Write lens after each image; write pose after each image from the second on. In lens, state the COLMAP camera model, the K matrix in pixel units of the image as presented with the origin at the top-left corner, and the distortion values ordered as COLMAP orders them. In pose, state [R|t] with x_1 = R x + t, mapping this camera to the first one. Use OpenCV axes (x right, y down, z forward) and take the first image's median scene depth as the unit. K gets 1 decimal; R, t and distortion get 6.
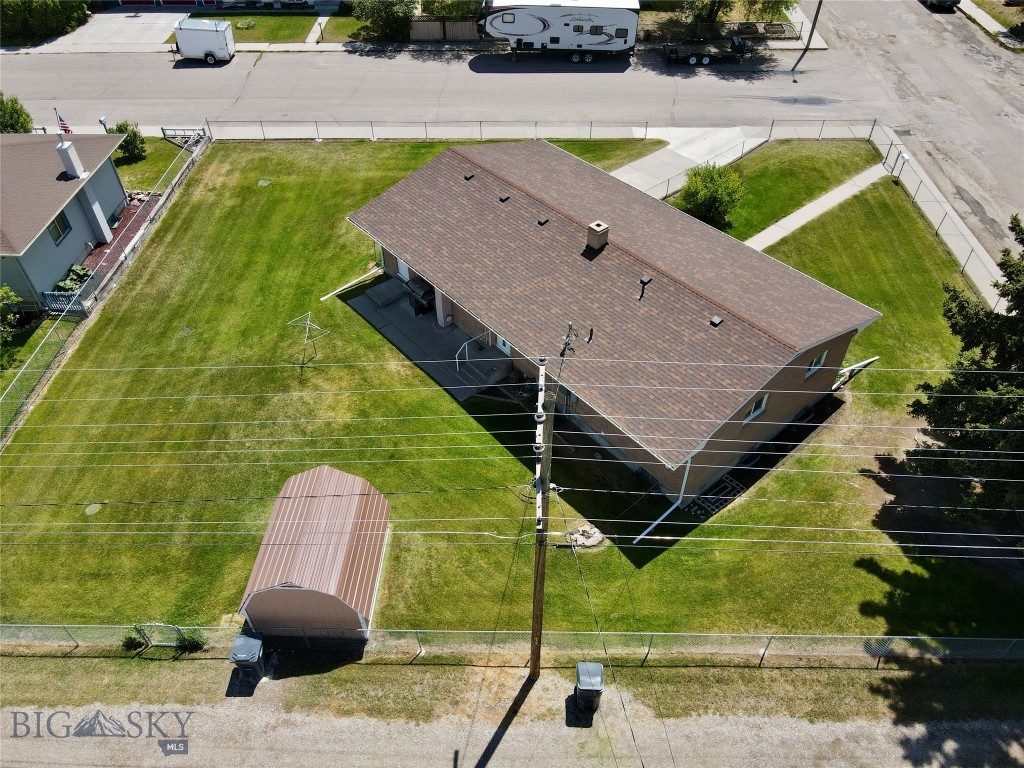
lens RADIAL K [[754.2, 0, 514.8], [0, 754.2, 388.3], [0, 0, 1]] dist [0.013935, 0.001317]
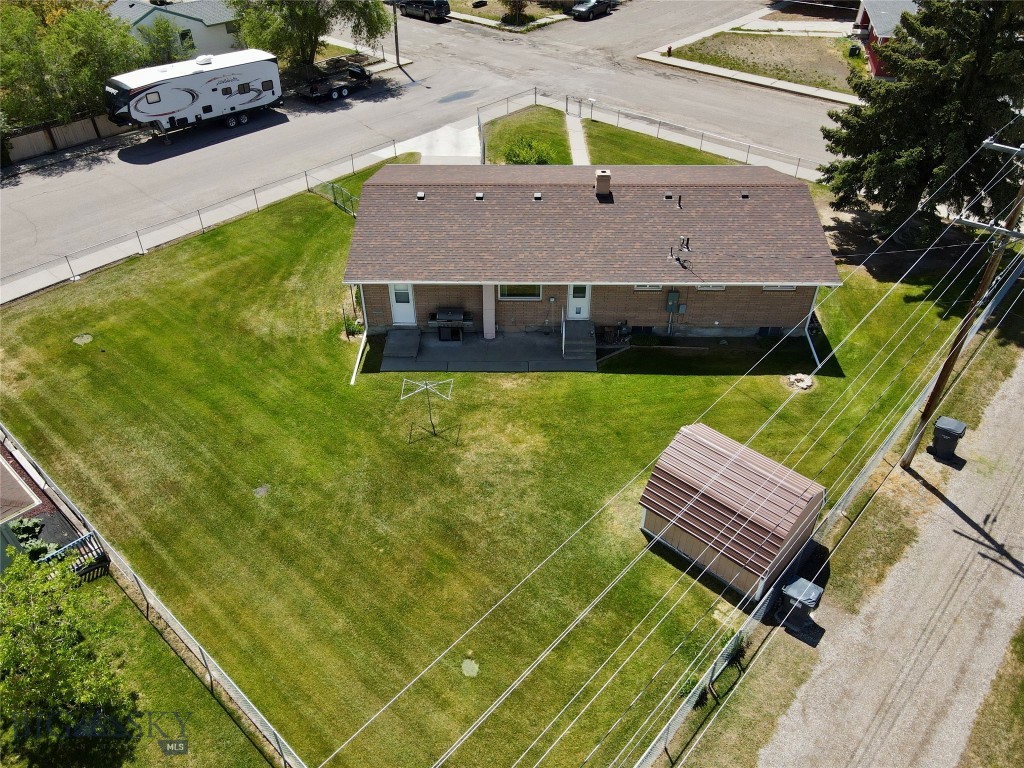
lens RADIAL K [[754.2, 0, 514.8], [0, 754.2, 388.3], [0, 0, 1]] dist [0.013935, 0.001317]
pose [[0.650870, -0.465398, 0.599811, -0.485215], [0.520973, 0.848489, 0.093029, -0.072776], [-0.552229, 0.251935, 0.794715, 0.170169]]
